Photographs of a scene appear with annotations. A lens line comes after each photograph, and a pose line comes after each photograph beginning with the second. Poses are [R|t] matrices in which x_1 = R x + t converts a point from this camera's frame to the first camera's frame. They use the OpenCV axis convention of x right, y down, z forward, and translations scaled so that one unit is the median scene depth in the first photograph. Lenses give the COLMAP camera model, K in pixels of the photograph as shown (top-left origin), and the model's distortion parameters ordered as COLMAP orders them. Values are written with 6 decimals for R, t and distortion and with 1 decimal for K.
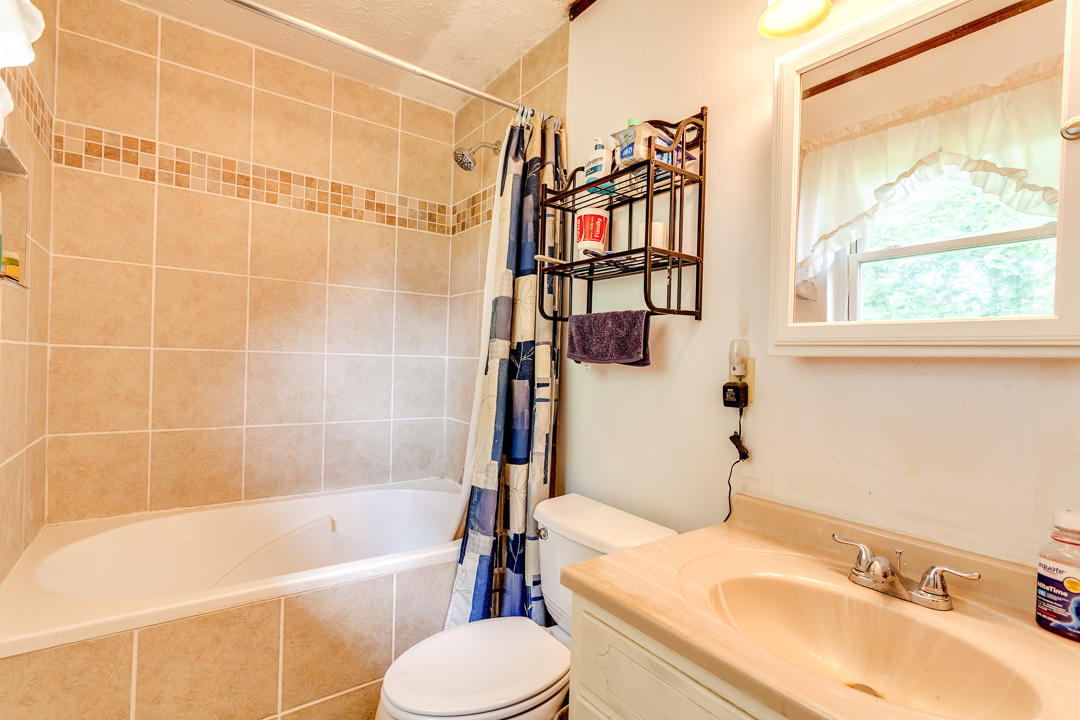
lens RADIAL K [[513.0, 0, 535.8], [0, 513.0, 362.6], [0, 0, 1]] dist [0.002142, 0.003799]
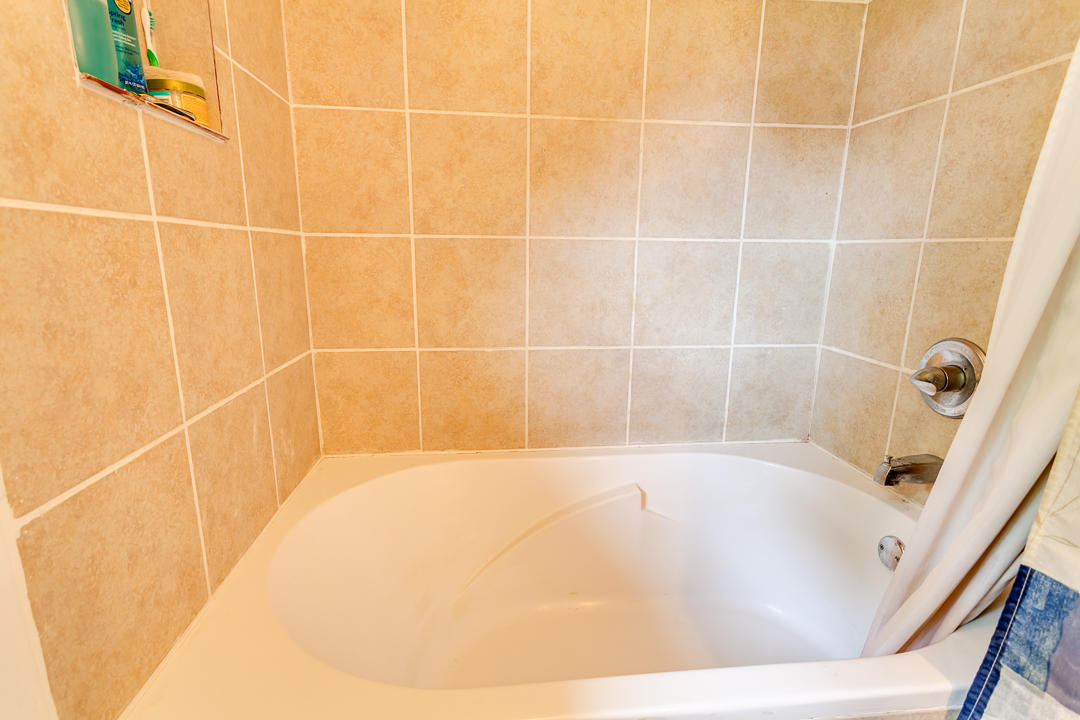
lens RADIAL K [[513.0, 0, 538.6], [0, 513.0, 359.7], [0, 0, 1]] dist [0.002142, 0.003799]
pose [[0.873699, 0.084610, -0.479052, -0.227774], [0.011995, 0.980712, 0.195089, 0.003915], [0.486319, -0.176196, 0.855832, 0.426789]]
